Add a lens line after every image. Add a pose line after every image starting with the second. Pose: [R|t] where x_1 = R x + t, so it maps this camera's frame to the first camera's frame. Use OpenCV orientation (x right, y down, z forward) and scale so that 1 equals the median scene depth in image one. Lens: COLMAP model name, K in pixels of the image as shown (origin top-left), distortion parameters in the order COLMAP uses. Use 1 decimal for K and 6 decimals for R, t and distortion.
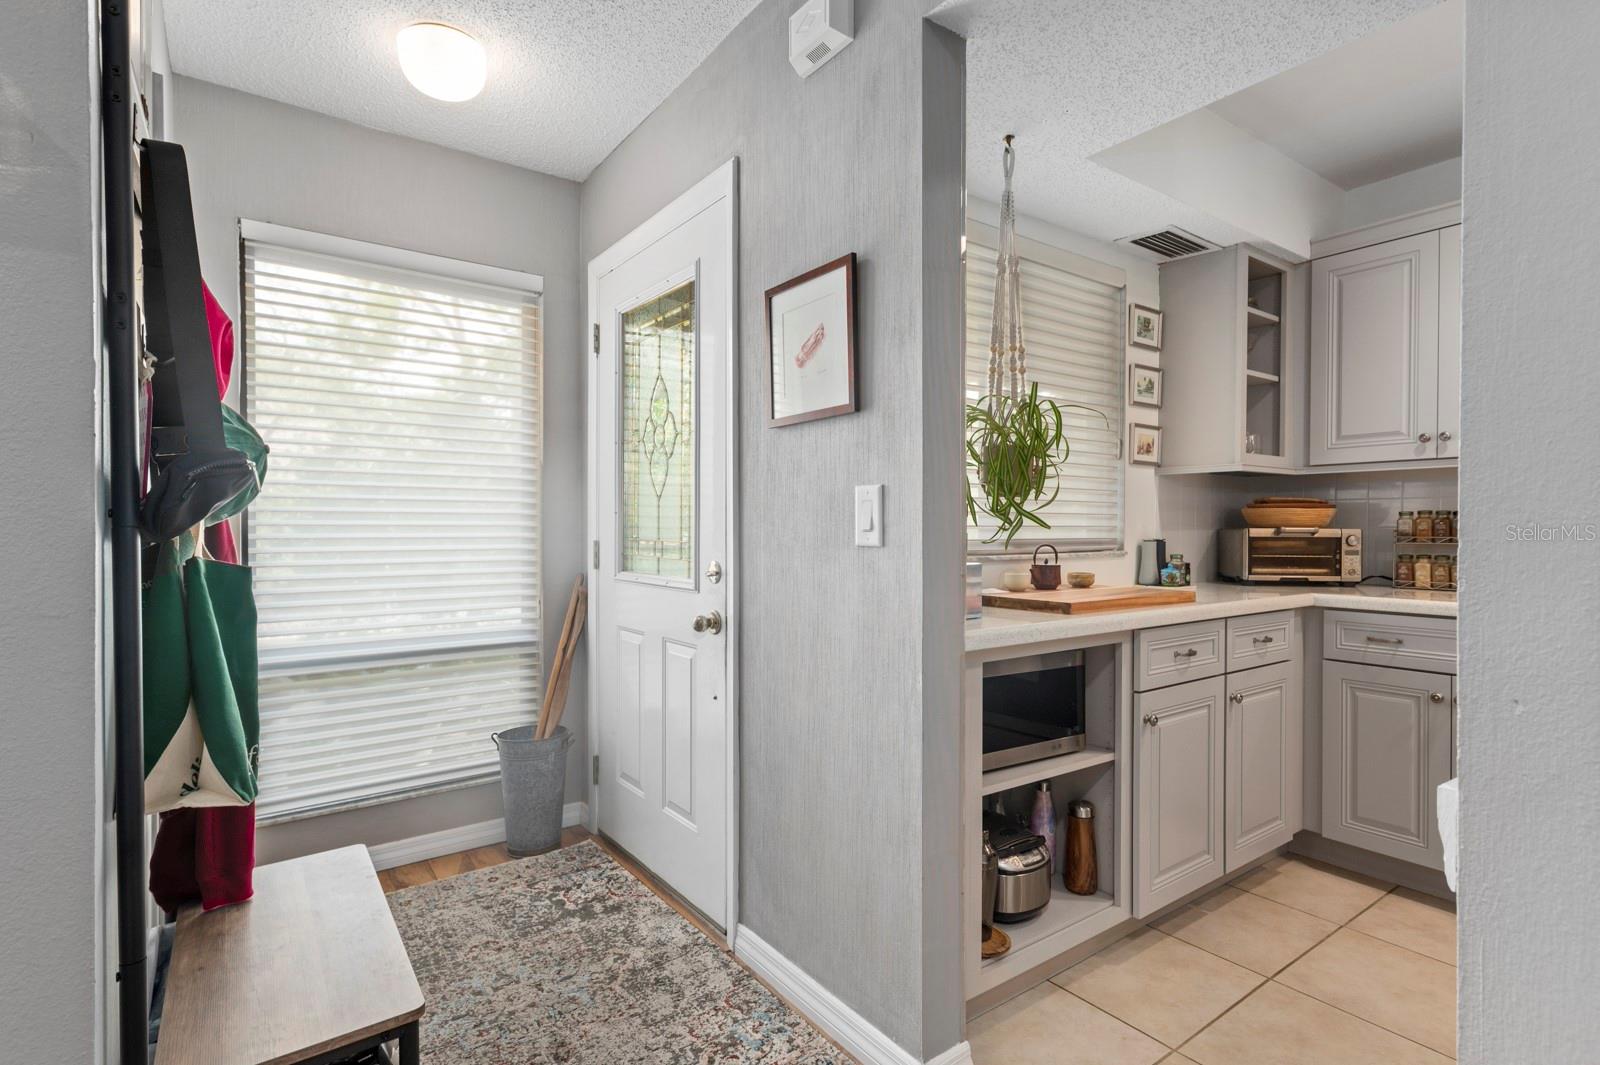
lens RADIAL K [[795.6, 0, 805.9], [0, 795.6, 530.6], [0, 0, 1]] dist [0.004908, -0.000082]
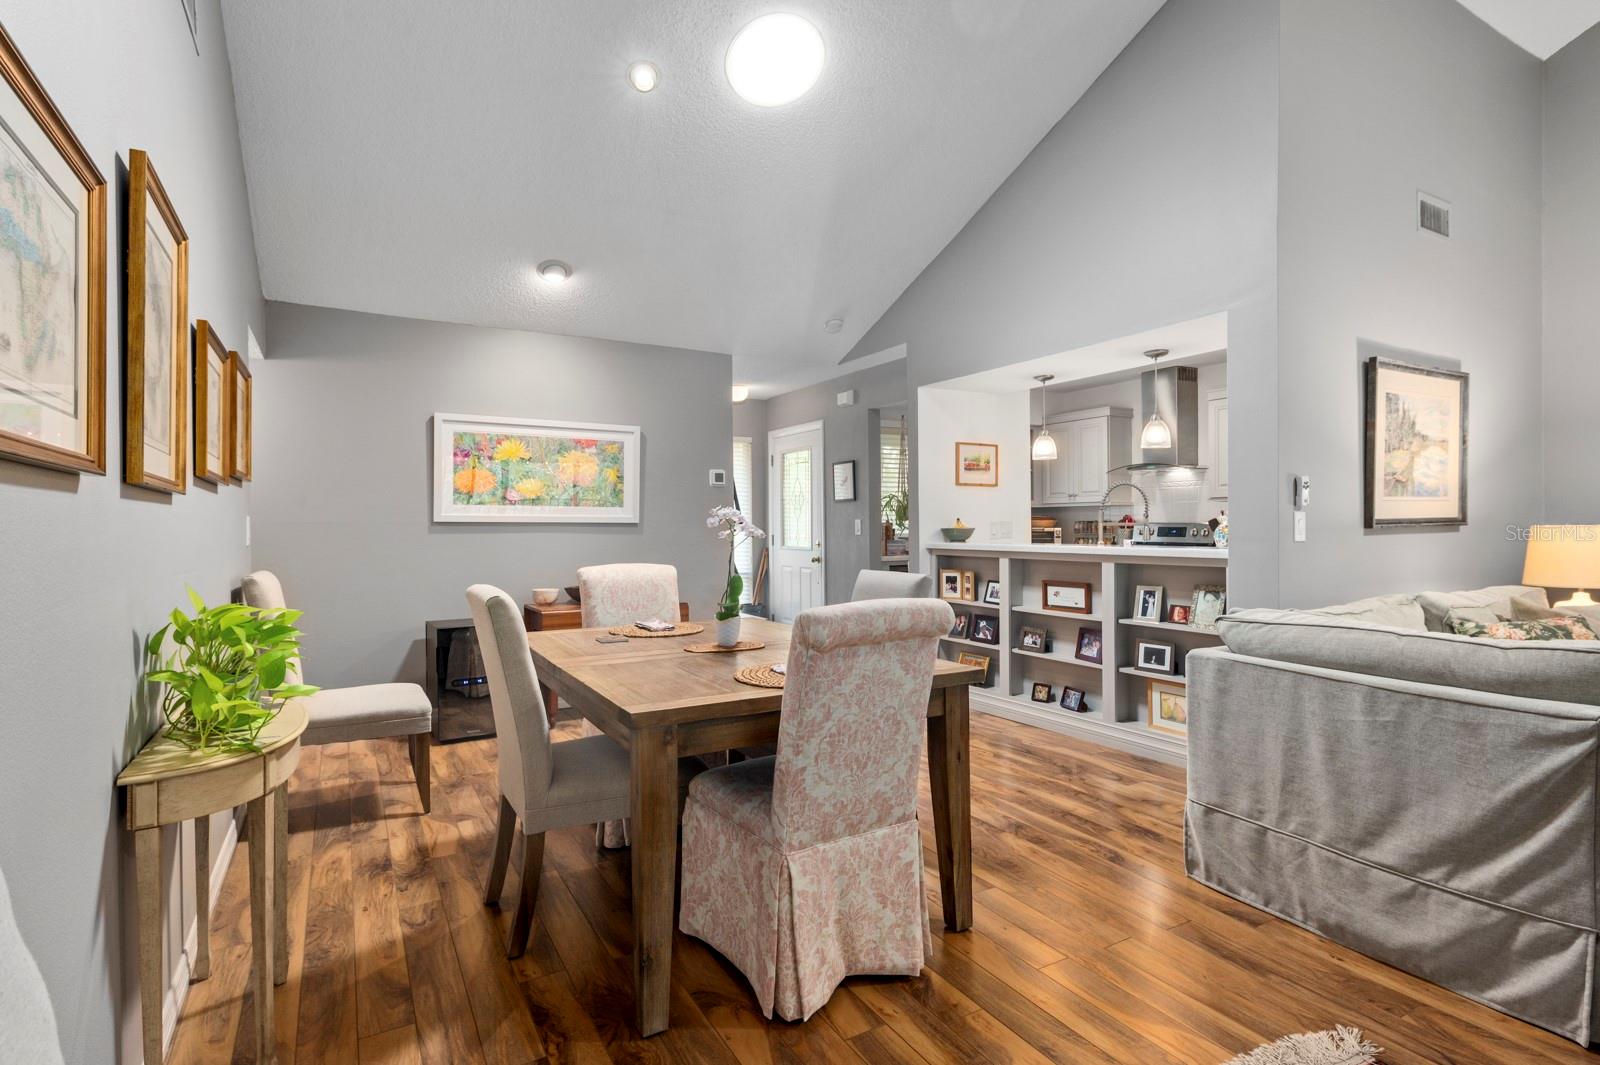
lens RADIAL K [[795.6, 0, 808.0], [0, 795.6, 528.8], [0, 0, 1]] dist [0.004908, -0.000082]
pose [[0.993773, -0.010245, -0.110951, 0.162265], [0.010408, 0.999945, 0.000892, -0.010843], [0.110936, -0.002041, 0.993825, -1.746746]]
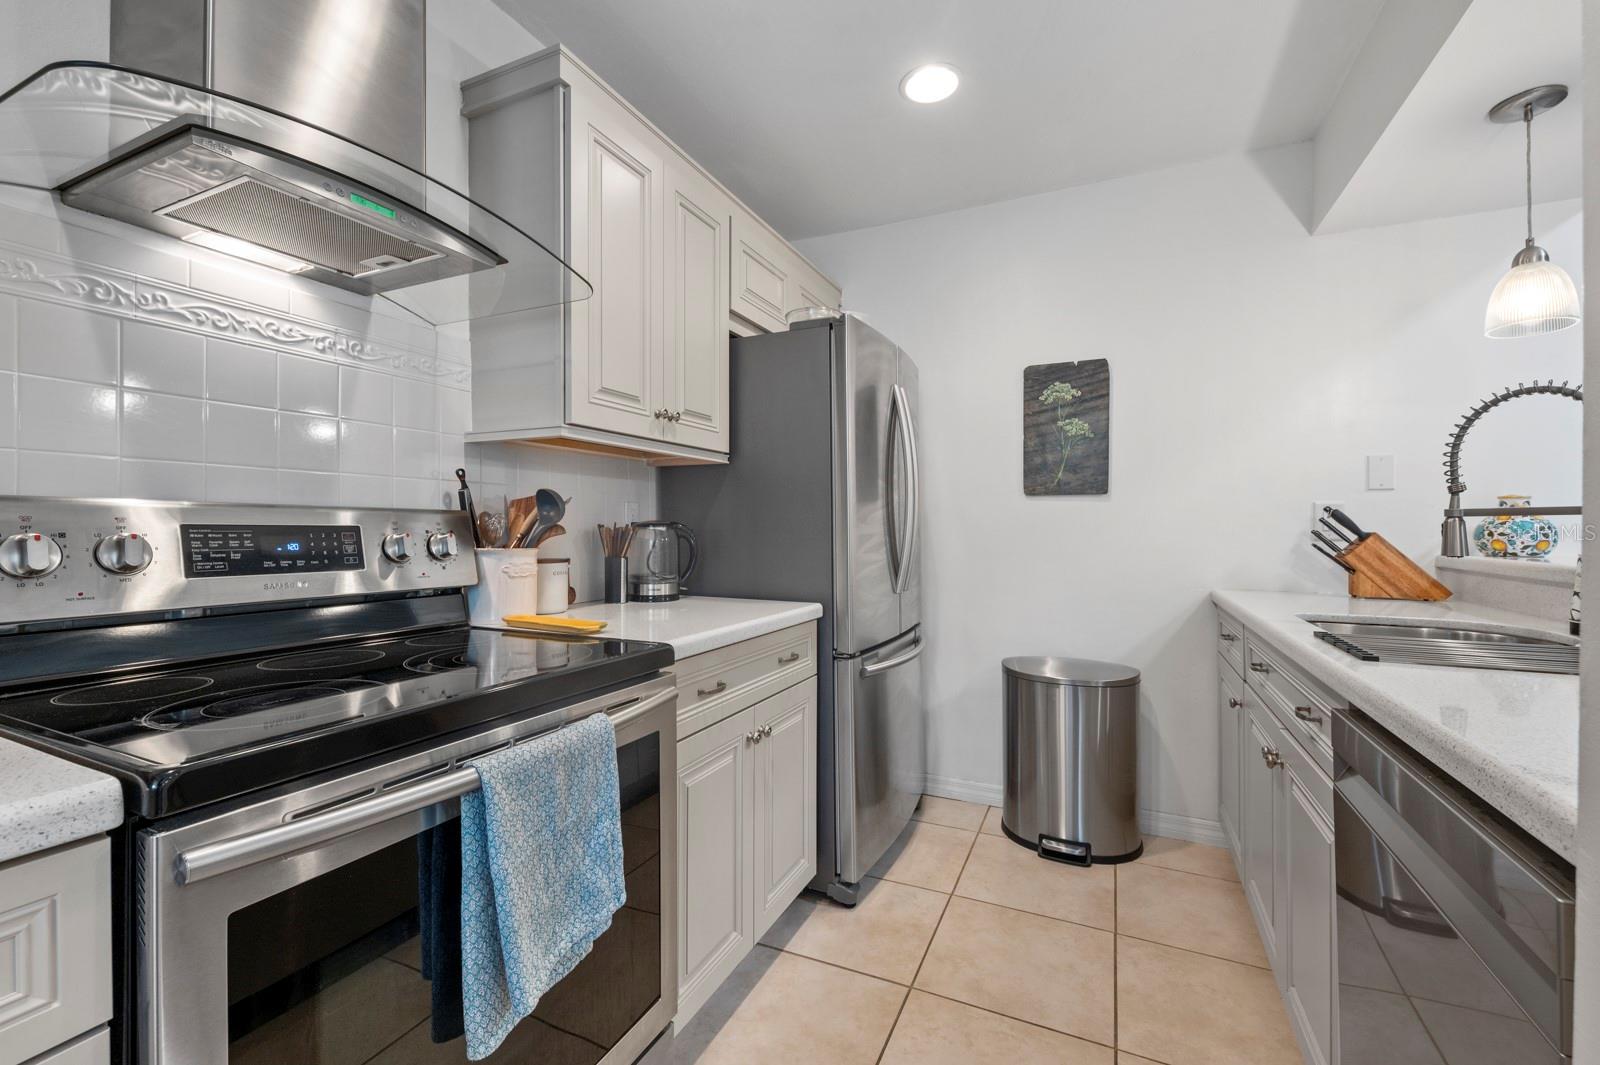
lens RADIAL K [[666.9, 0, 799.5], [0, 666.9, 528.8], [0, 0, 1]] dist [0.005881, -0.001187]
pose [[-0.474893, -0.007313, 0.880013, 0.466108], [0.000141, 0.999965, 0.008386, -0.004593], [-0.880043, 0.004107, -0.474875, 0.645761]]
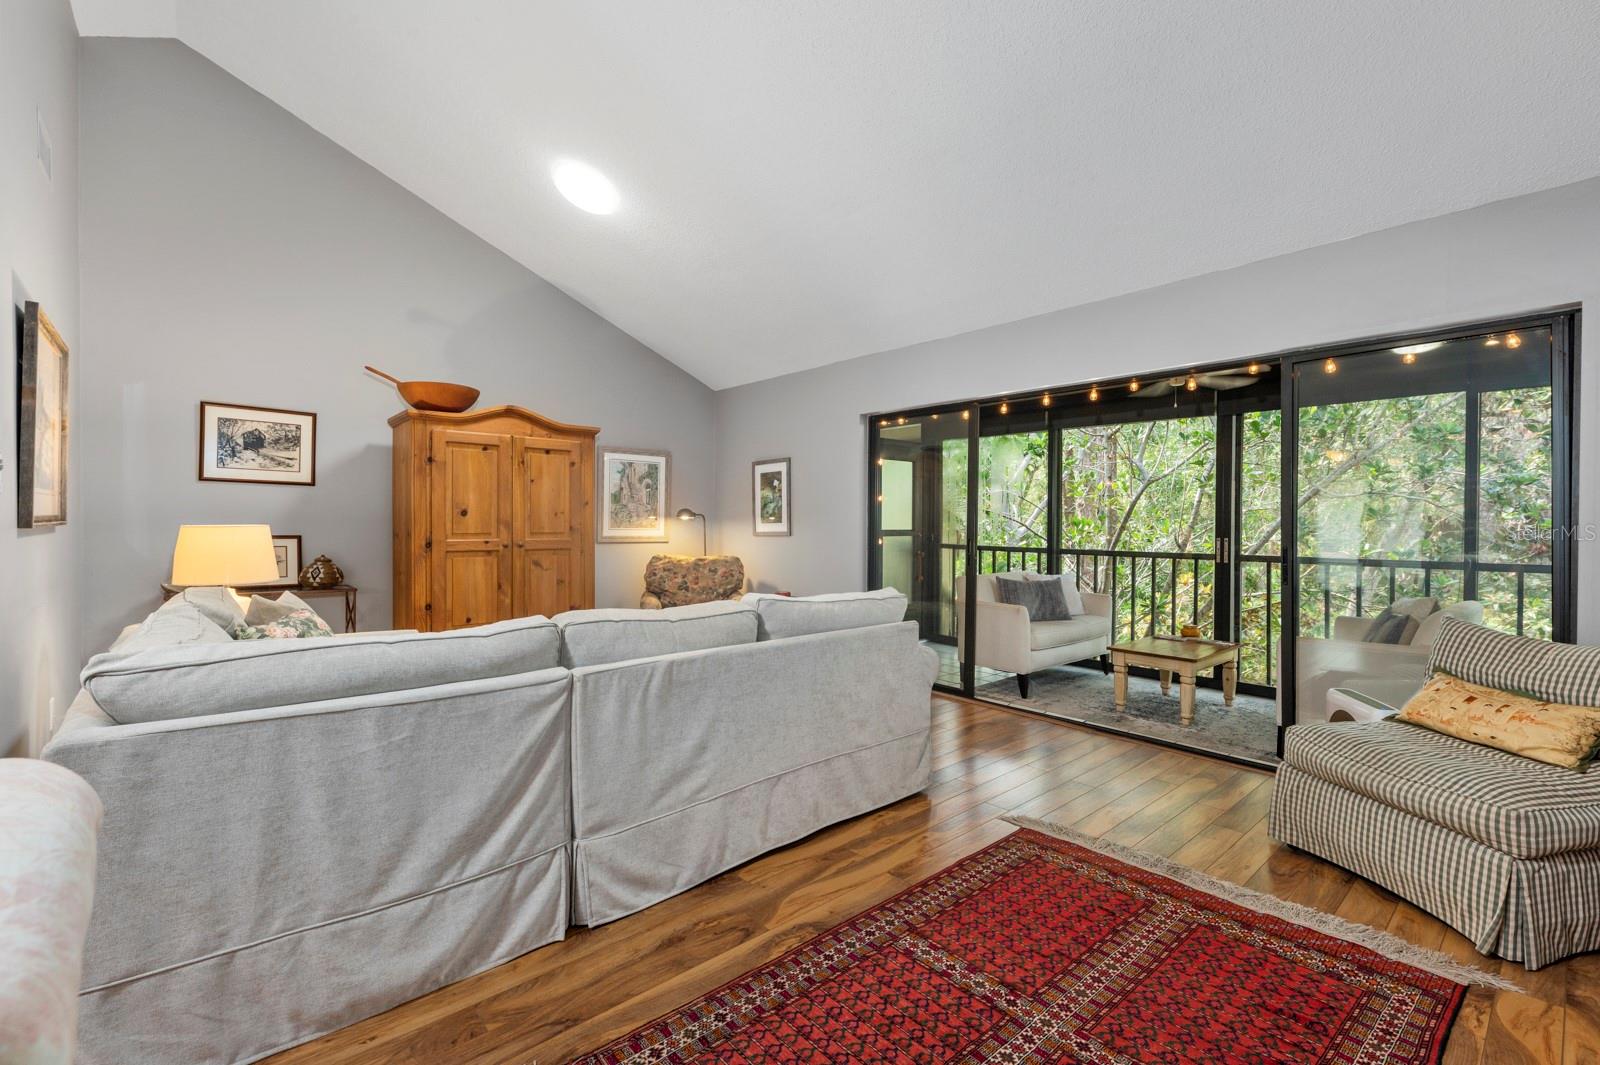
lens RADIAL K [[704.2, 0, 802.0], [0, 704.2, 530.3], [0, 0, 1]] dist [0.011072, -0.001207]
pose [[-0.085551, -0.014418, 0.996230, -0.018902], [-0.002336, 0.999895, 0.014270, -0.012643], [-0.996331, -0.001107, -0.085575, -1.222321]]
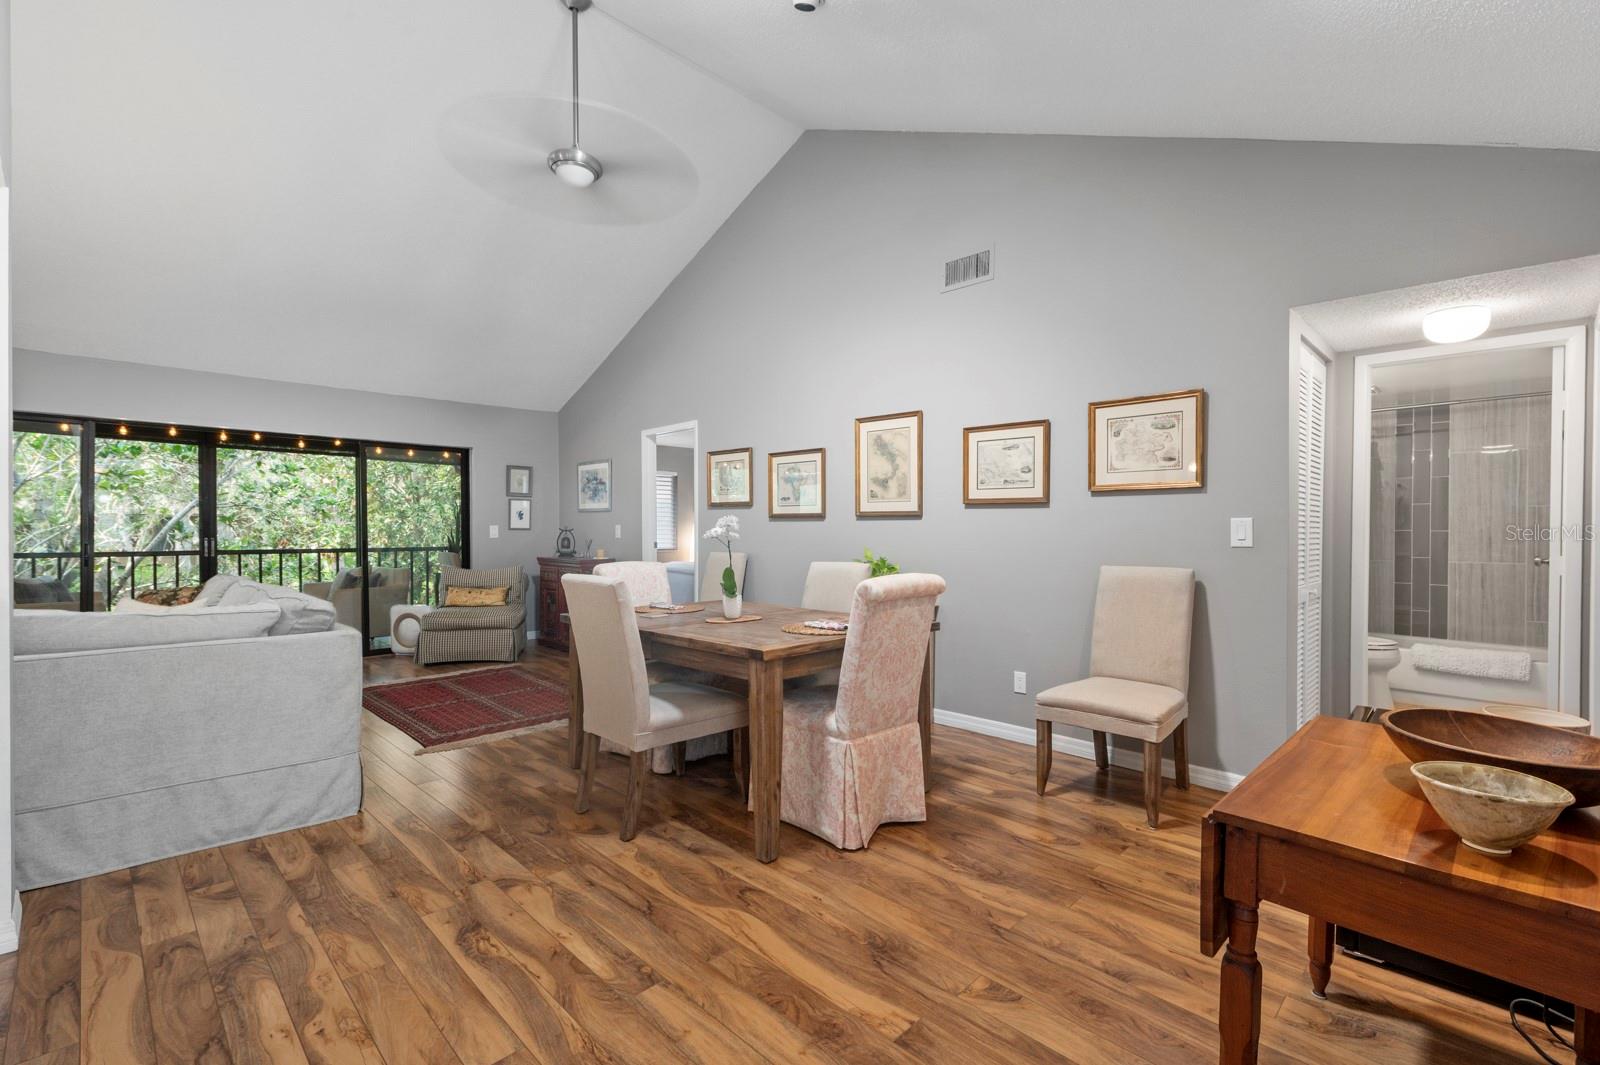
lens RADIAL K [[704.2, 0, 807.1], [0, 704.2, 538.1], [0, 0, 1]] dist [0.011072, -0.001207]
pose [[-0.989272, -0.003739, -0.146036, 0.003436], [-0.006061, 0.999862, 0.015458, -0.020070], [0.145959, 0.016177, -0.989158, 0.387951]]
